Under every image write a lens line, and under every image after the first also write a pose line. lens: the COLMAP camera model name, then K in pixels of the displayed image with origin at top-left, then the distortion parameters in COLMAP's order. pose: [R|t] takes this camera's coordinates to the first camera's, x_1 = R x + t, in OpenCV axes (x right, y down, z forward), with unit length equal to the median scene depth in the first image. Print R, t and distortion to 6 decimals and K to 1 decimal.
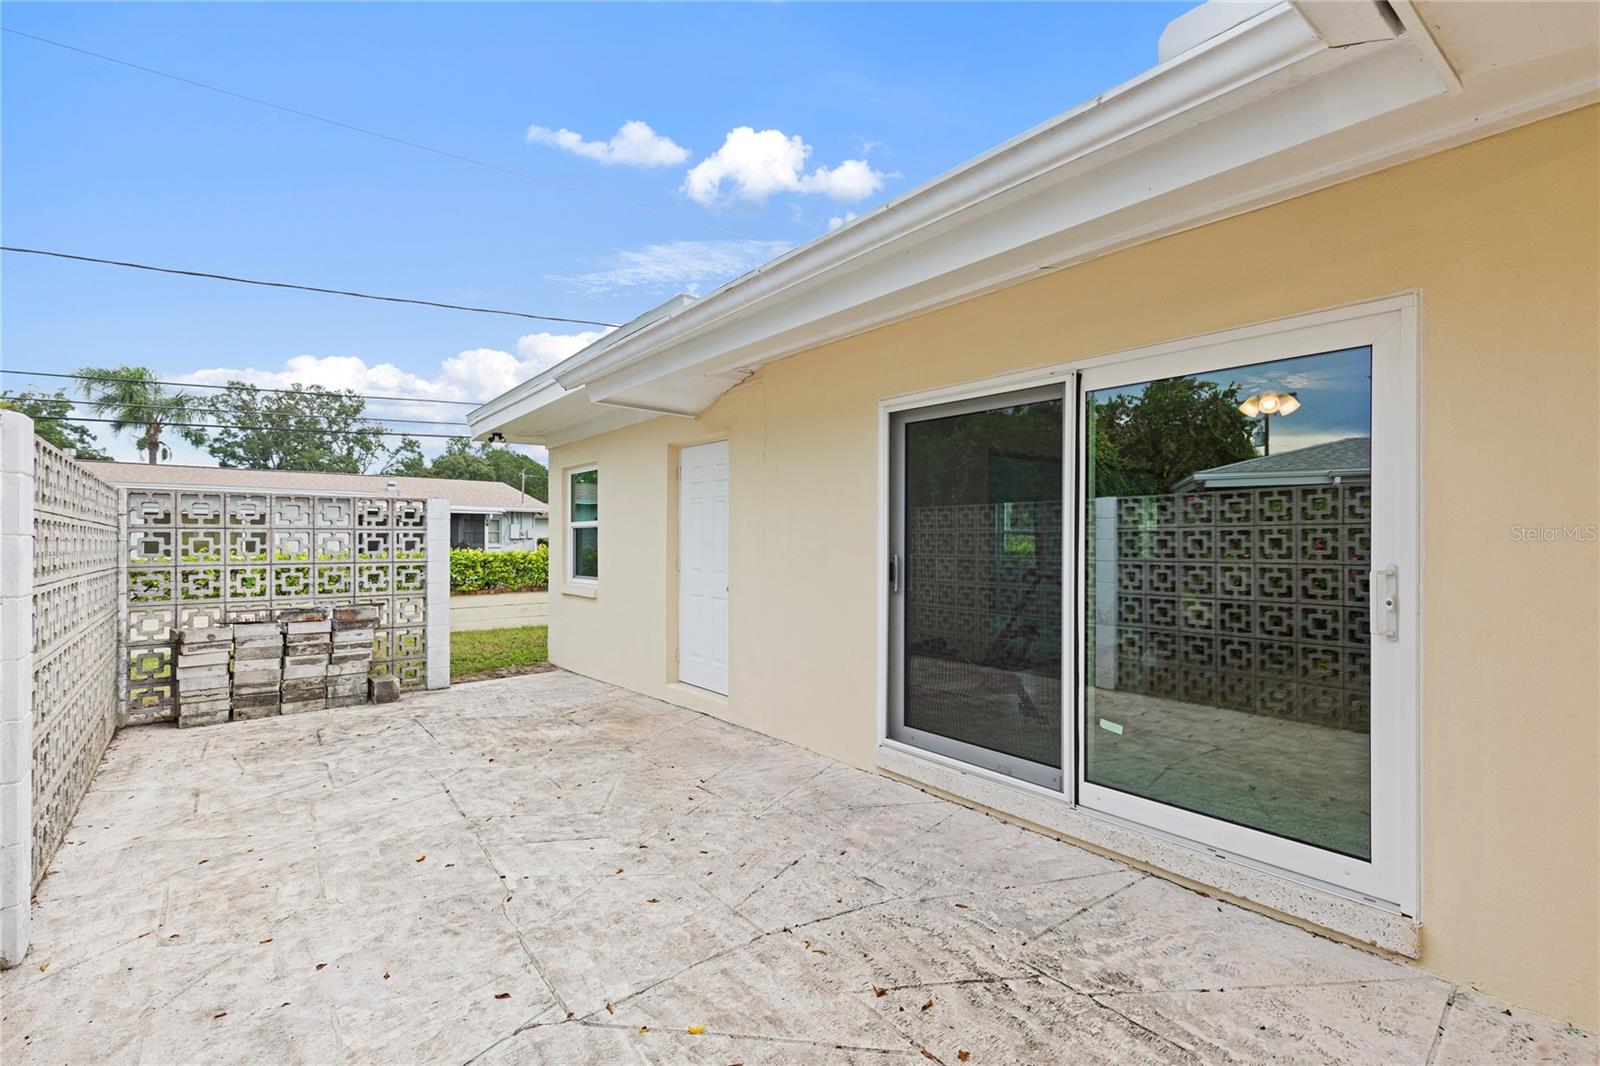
lens RADIAL K [[739.2, 0, 802.6], [0, 739.2, 535.4], [0, 0, 1]] dist [0.013449, -0.000197]
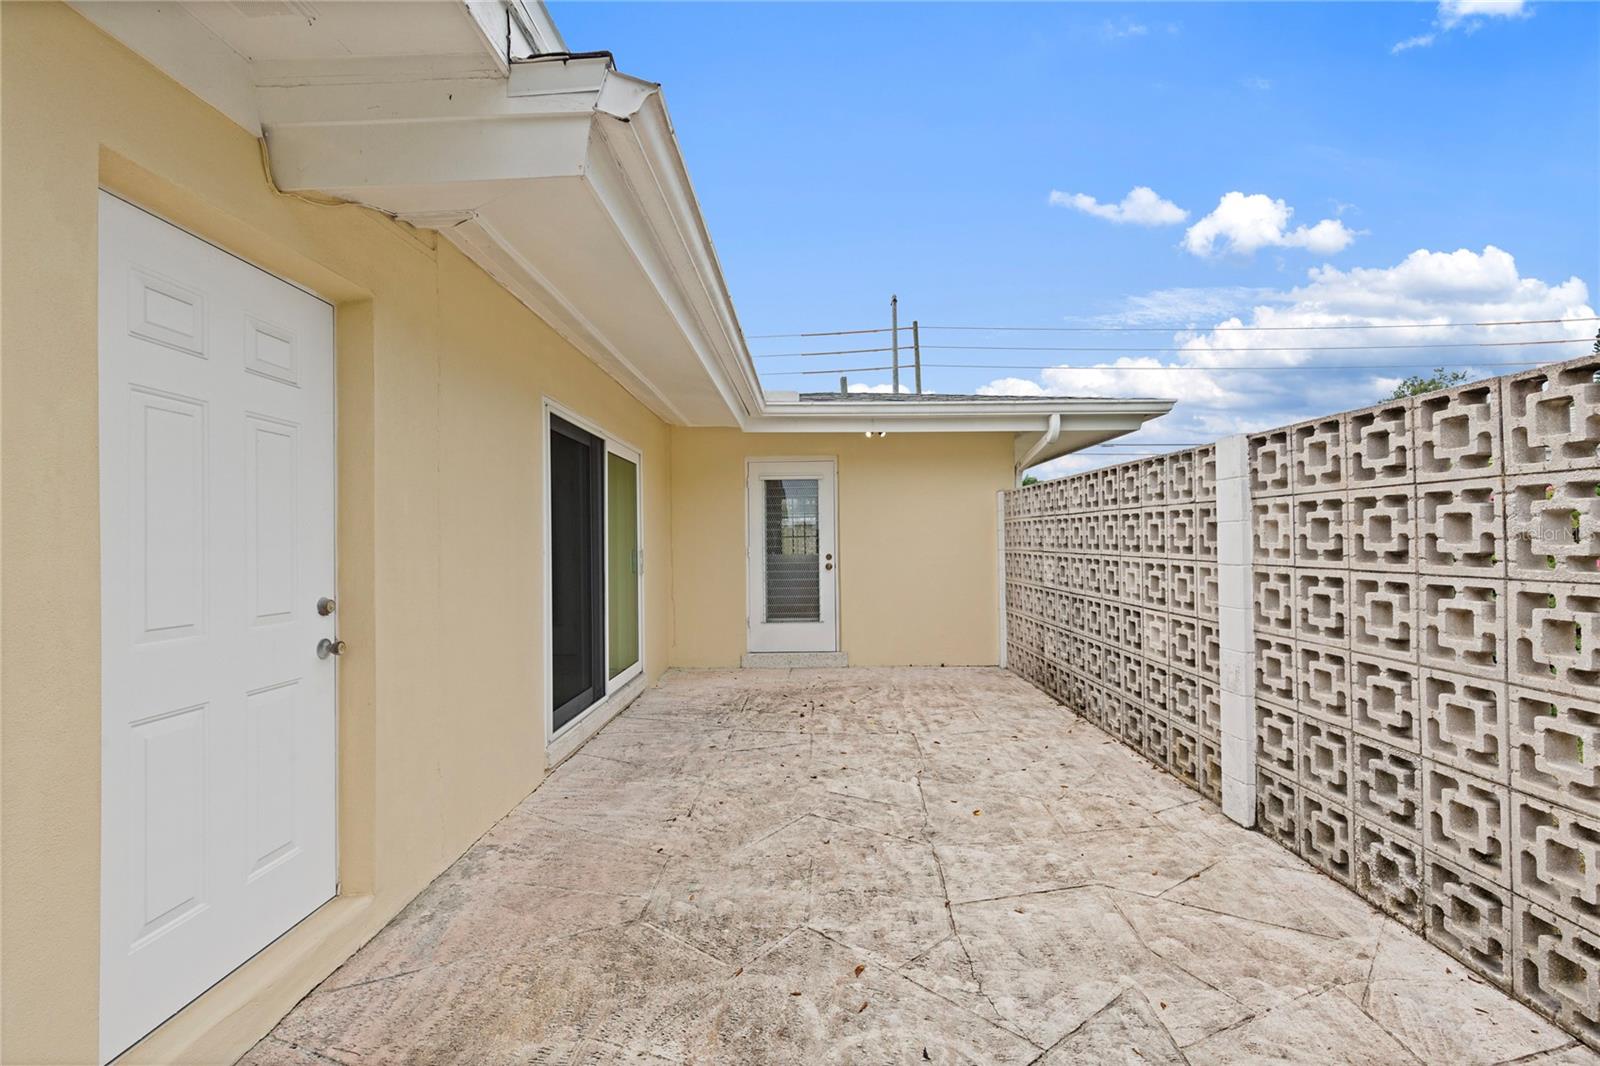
lens RADIAL K [[739.2, 0, 802.6], [0, 739.2, 535.4], [0, 0, 1]] dist [0.013449, -0.000197]
pose [[-0.777283, 0.018493, 0.628879, -0.826344], [0.012285, 0.999823, -0.014217, 0.024047], [-0.629031, -0.003325, -0.777373, 1.648692]]
